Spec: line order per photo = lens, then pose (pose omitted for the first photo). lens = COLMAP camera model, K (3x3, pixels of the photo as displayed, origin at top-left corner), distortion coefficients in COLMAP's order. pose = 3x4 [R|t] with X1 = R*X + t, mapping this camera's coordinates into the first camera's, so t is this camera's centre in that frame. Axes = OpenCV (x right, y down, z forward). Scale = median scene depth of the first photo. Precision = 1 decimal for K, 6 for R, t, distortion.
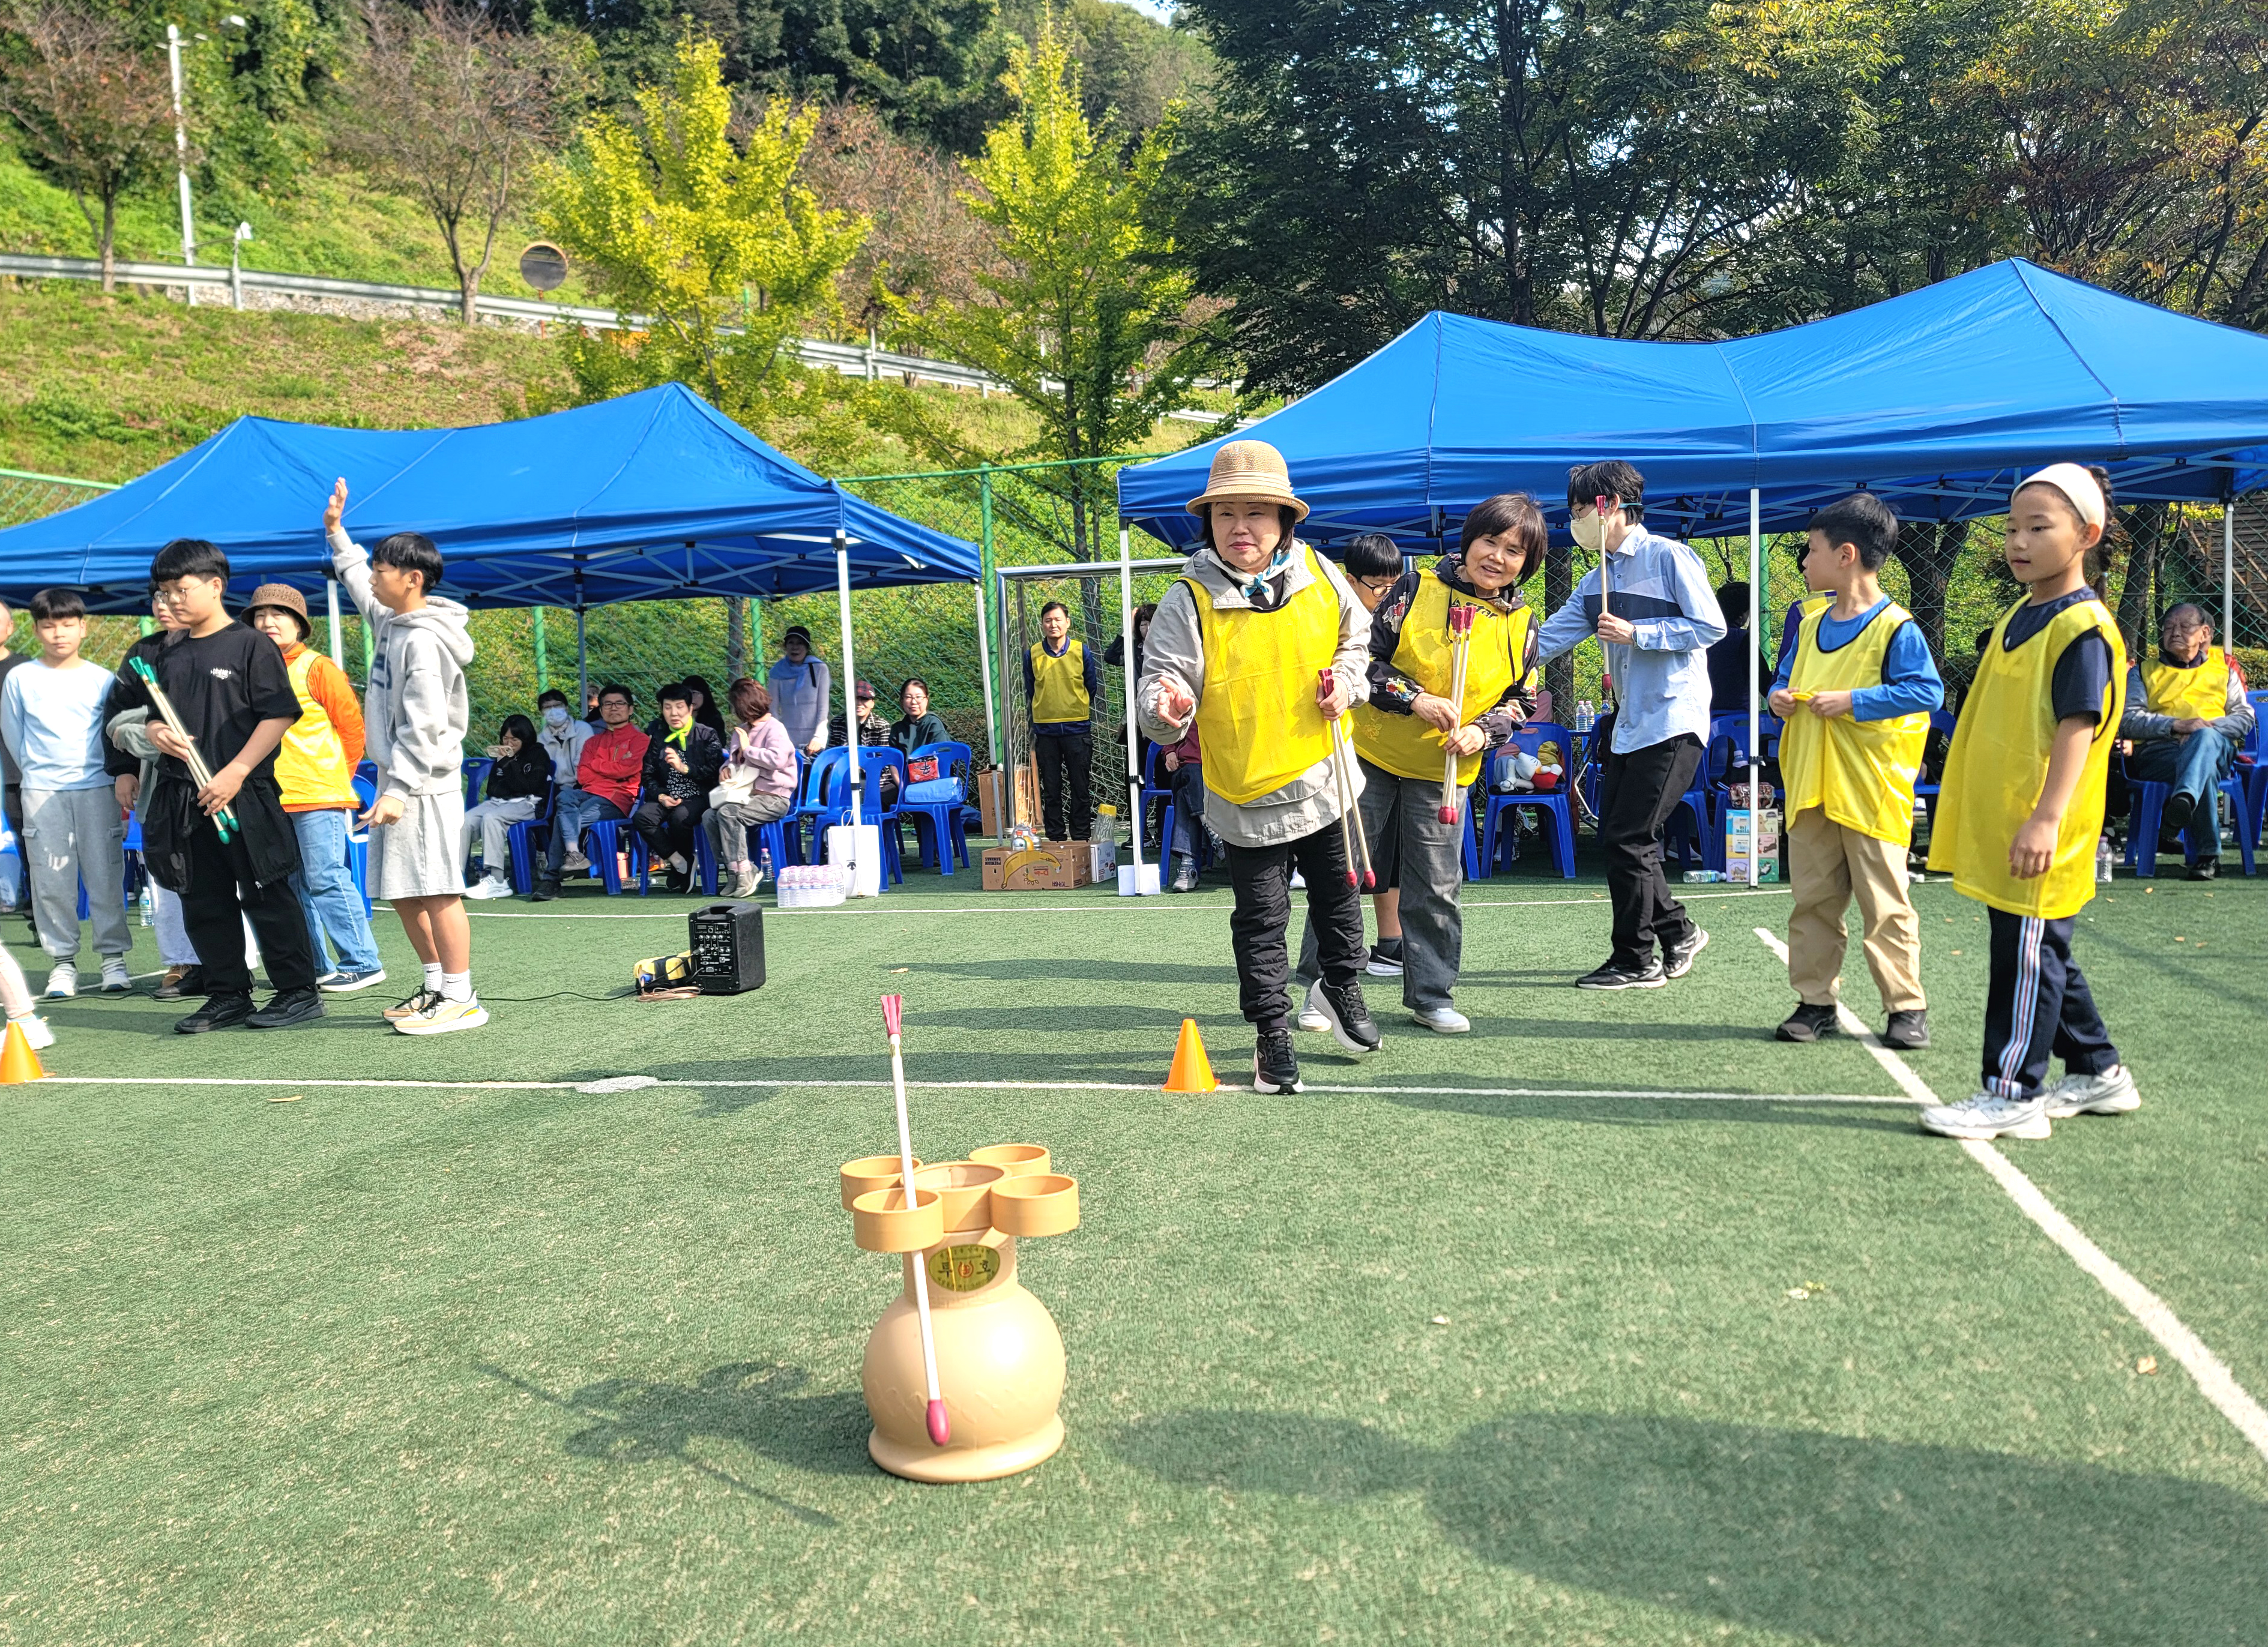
lens RADIAL K [[1792.4, 0, 1103.3], [0, 1792.4, 826.3], [0, 0, 1]] dist [0.034737, 0.002039]
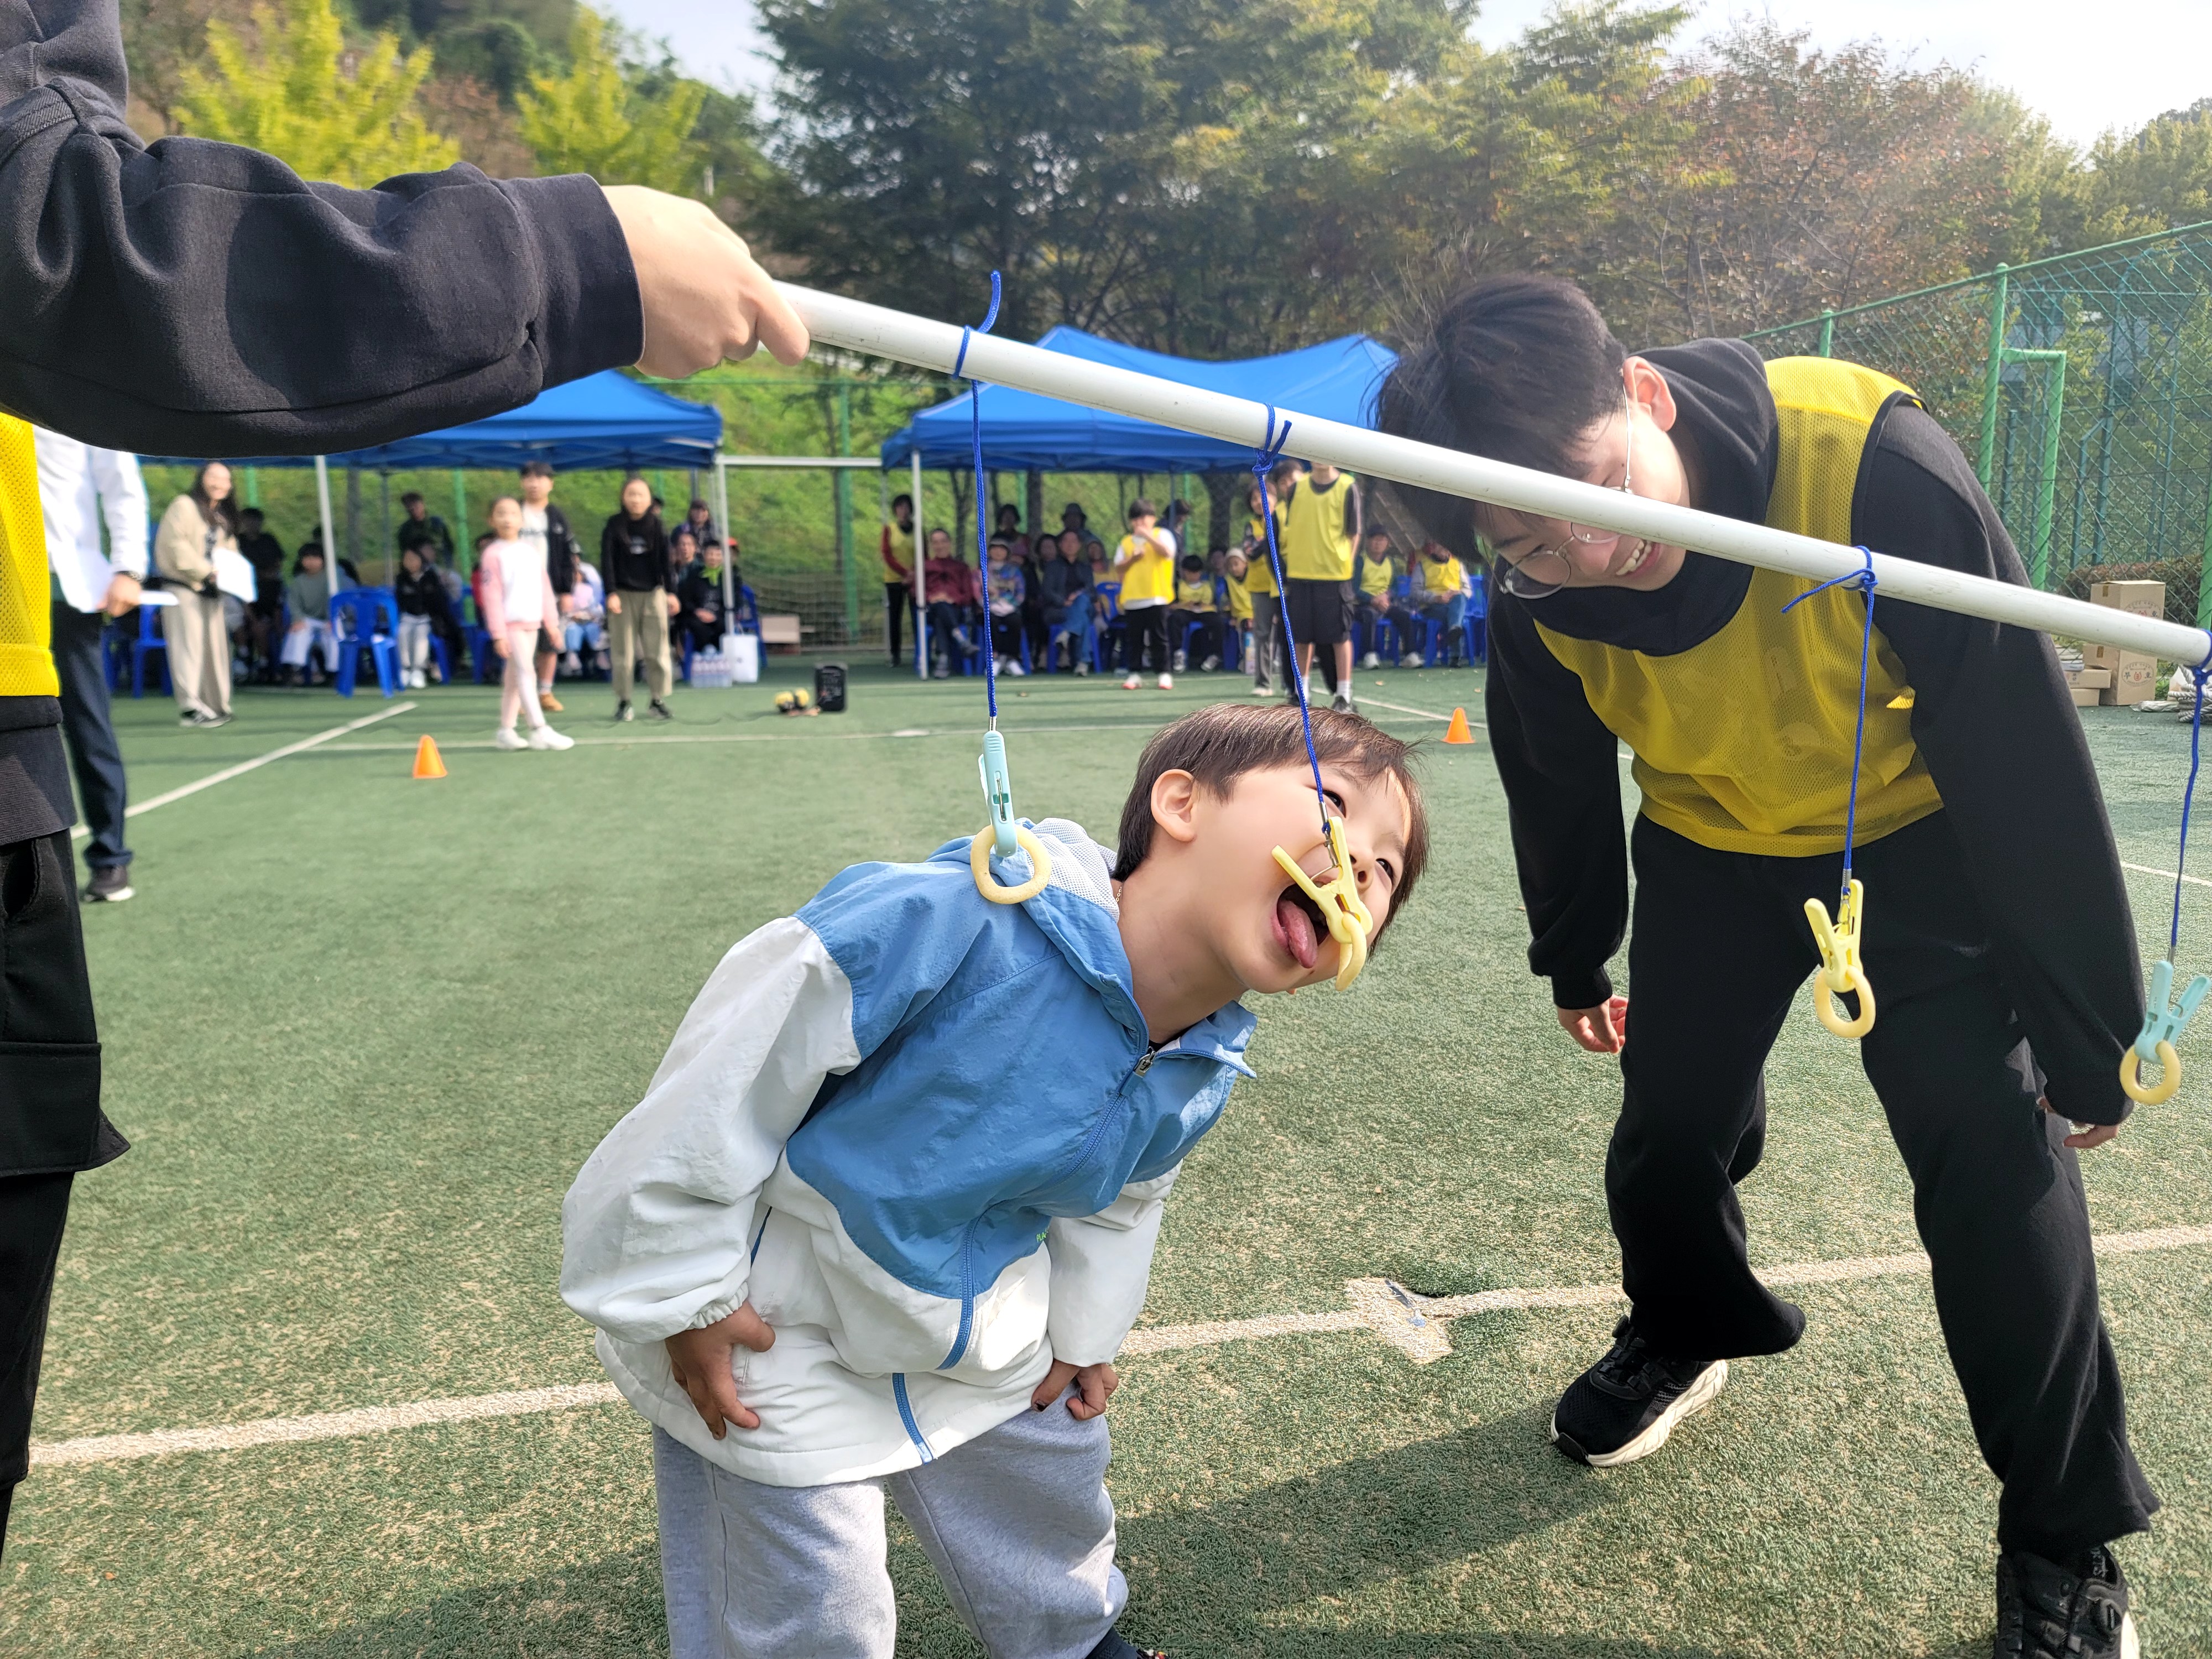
lens RADIAL K [[1640.7, 0, 1092.5], [0, 1640.7, 824.2], [0, 0, 1]] dist [0.058296, -0.052762]
pose [[0.910097, -0.033972, 0.413001, -0.147294], [-0.000339, 0.996573, 0.082723, 0.014861], [-0.414396, -0.075426, 0.906966, -0.143382]]
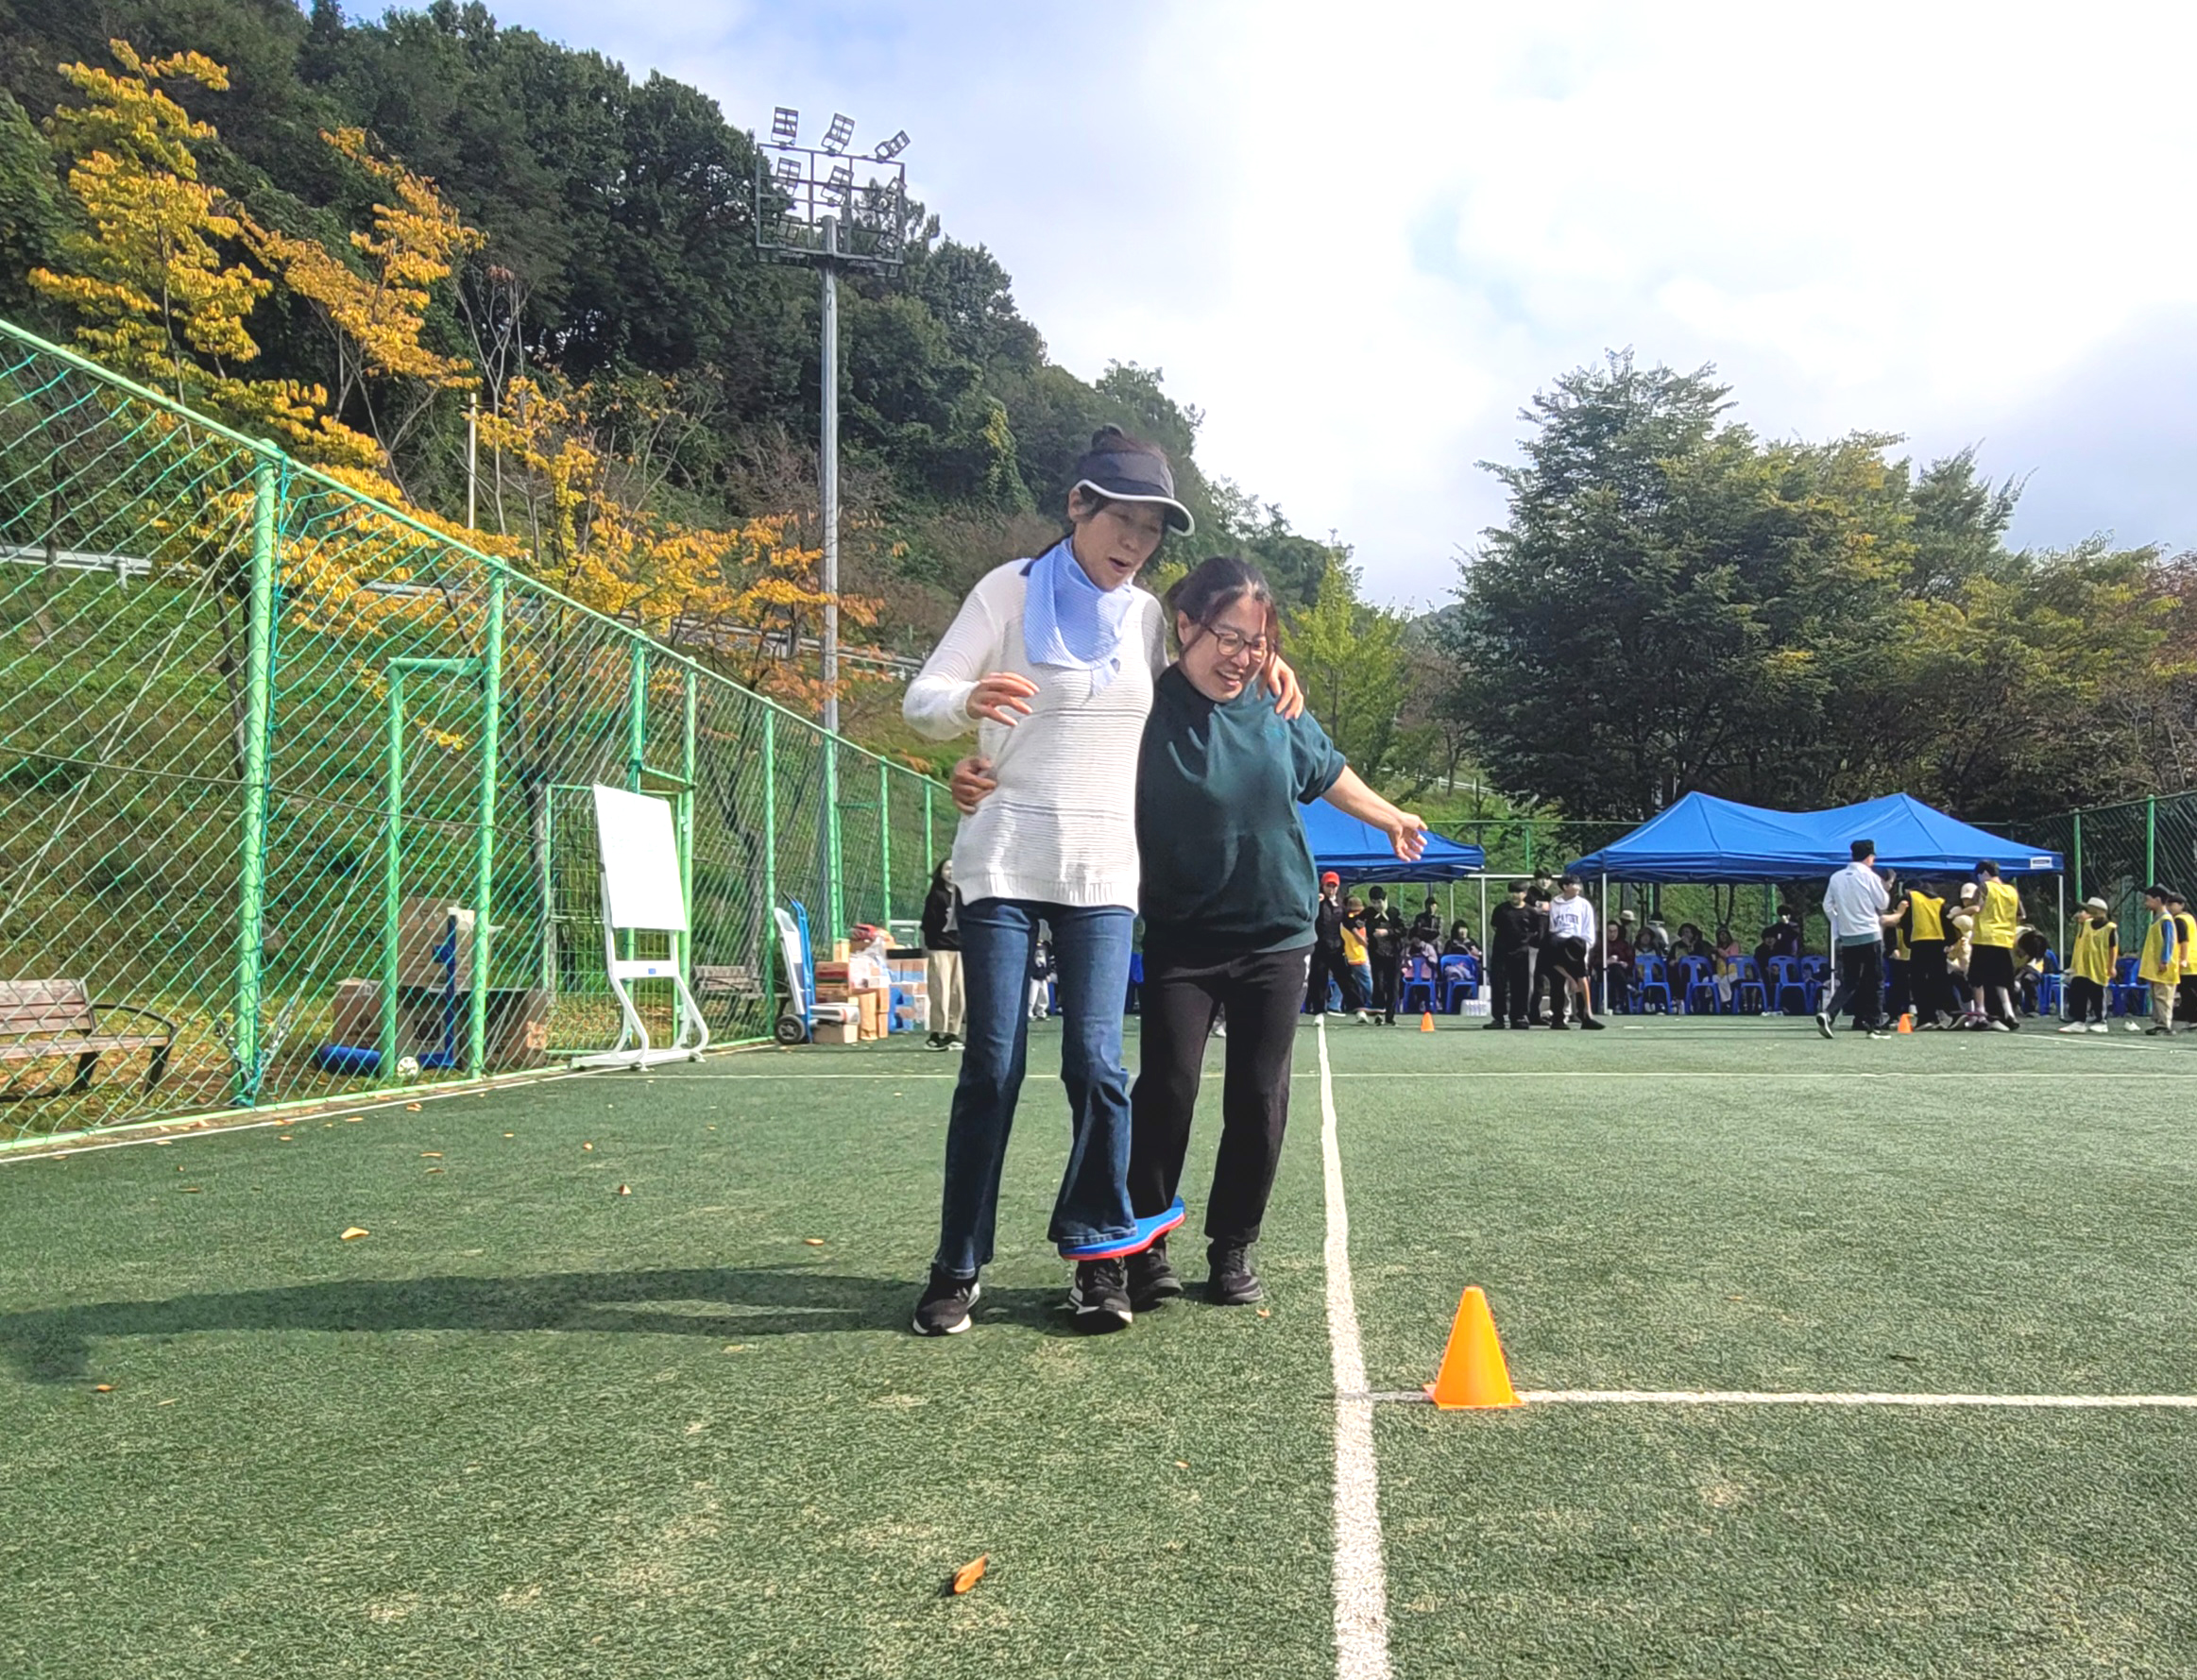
lens RADIAL K [[1701.1, 0, 1249.4], [0, 1701.1, 979.9], [0, 0, 1]] dist [-0.037641, 0.015775]
pose [[0.979043, 0.044416, 0.198751, -0.296156], [-0.032704, 0.997551, -0.061828, 0.047990], [-0.201011, 0.054032, 0.978098, -0.395616]]
